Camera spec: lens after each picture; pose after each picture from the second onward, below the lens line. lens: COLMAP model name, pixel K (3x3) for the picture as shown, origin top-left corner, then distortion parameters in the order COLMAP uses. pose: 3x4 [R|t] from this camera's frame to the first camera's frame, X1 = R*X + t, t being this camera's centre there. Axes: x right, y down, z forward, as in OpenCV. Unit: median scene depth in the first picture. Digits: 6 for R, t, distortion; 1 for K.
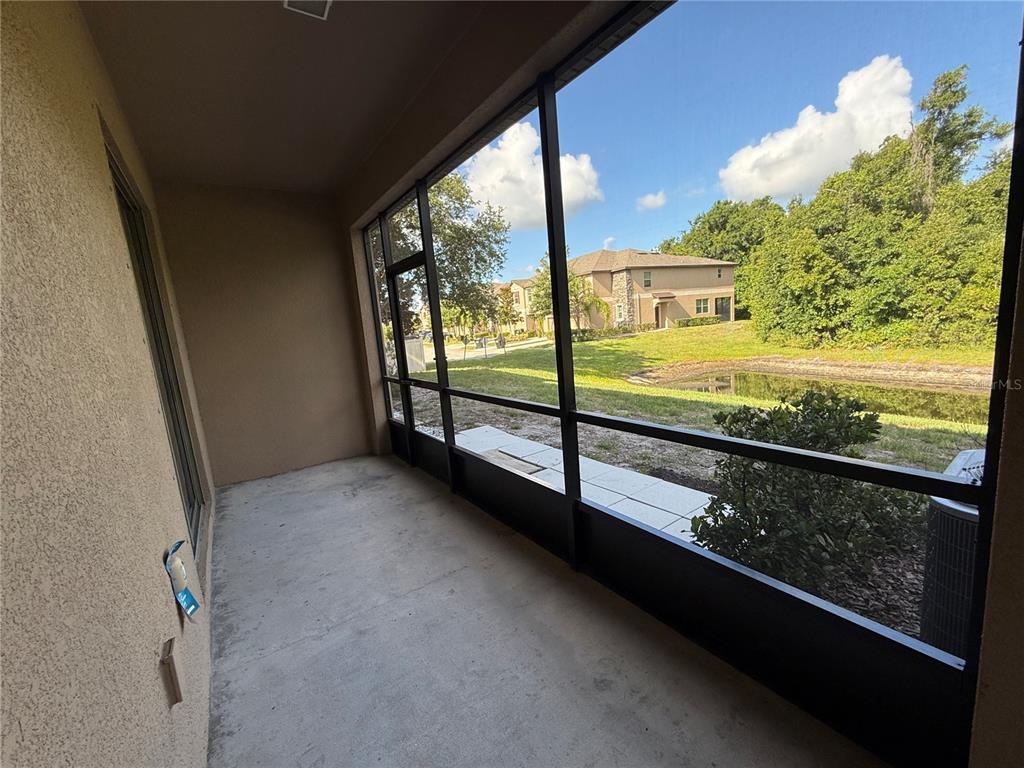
lens RADIAL K [[413.9, 0, 510.3], [0, 413.9, 381.8], [0, 0, 1]] dist [-0.013875, 0.000686]
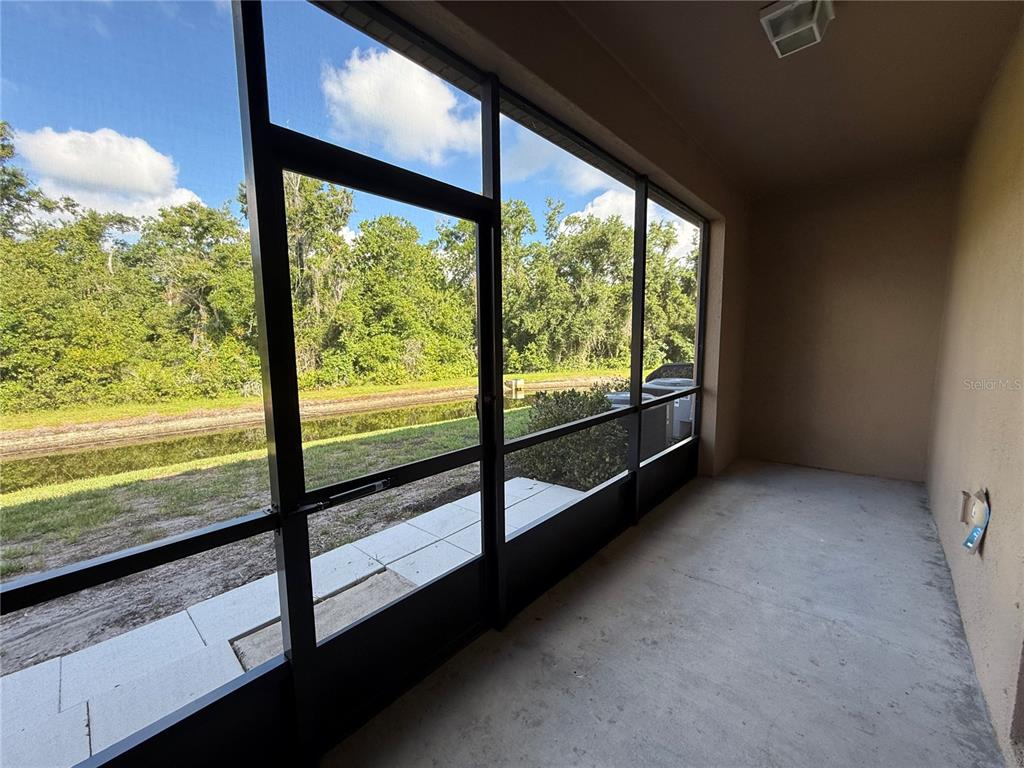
lens RADIAL K [[413.9, 0, 512.2], [0, 413.9, 379.6], [0, 0, 1]] dist [-0.013875, 0.000686]
pose [[-0.227906, -0.013907, 0.973584, -0.674296], [0.175607, 0.982914, 0.055148, -0.096786], [-0.957717, 0.183537, -0.221570, 1.023840]]
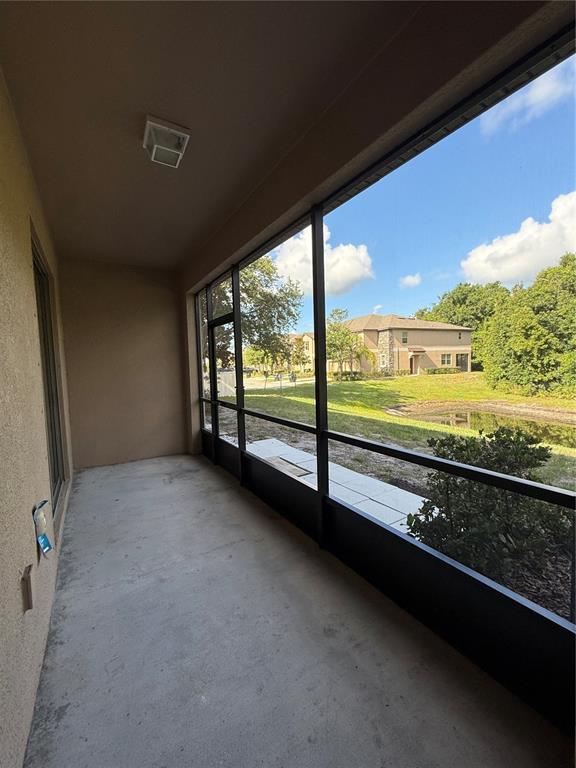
lens RADIAL K [[310.4, 0, 287.2], [0, 310.4, 379.6], [0, 0, 1]] dist [-0.013875, 0.000686]
pose [[0.997272, 0.058994, -0.044364, 0.035552], [-0.062694, 0.994212, -0.087250, -0.000297], [0.038960, 0.089793, 0.995198, -0.043413]]
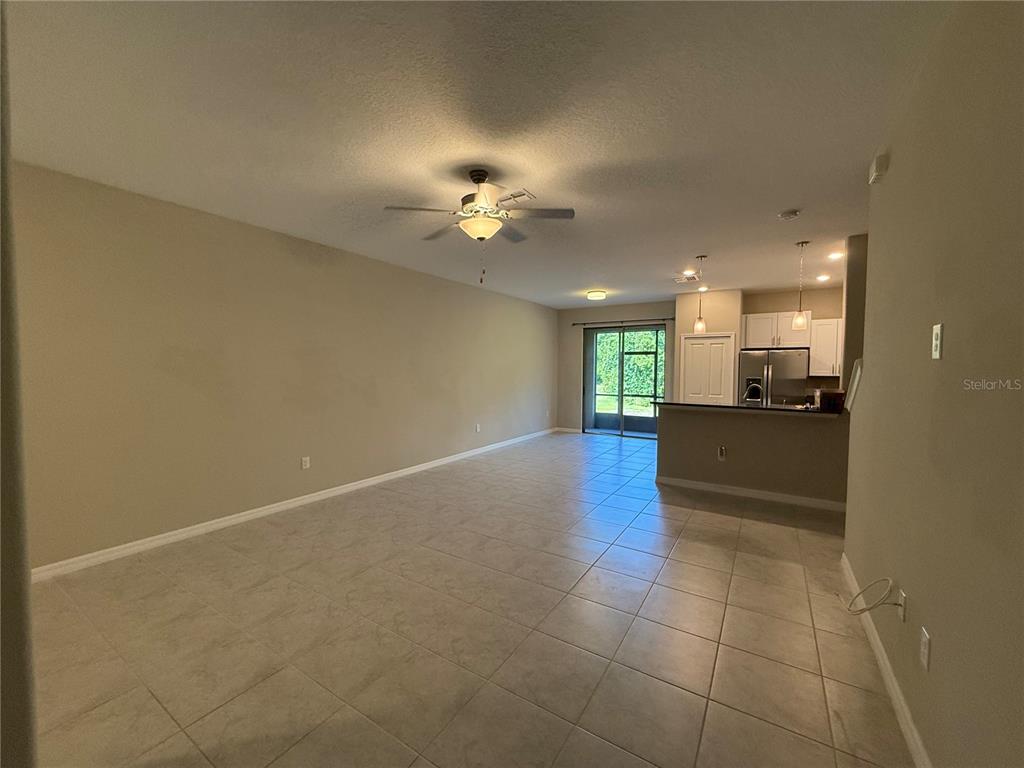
lens RADIAL K [[413.9, 0, 505.3], [0, 413.9, 387.0], [0, 0, 1]] dist [-0.013875, 0.000686]
pose [[0.920424, 0.068982, 0.384788, -2.181619], [-0.022514, 0.992028, -0.123989, 0.322389], [-0.390273, 0.105459, 0.914639, -1.194219]]
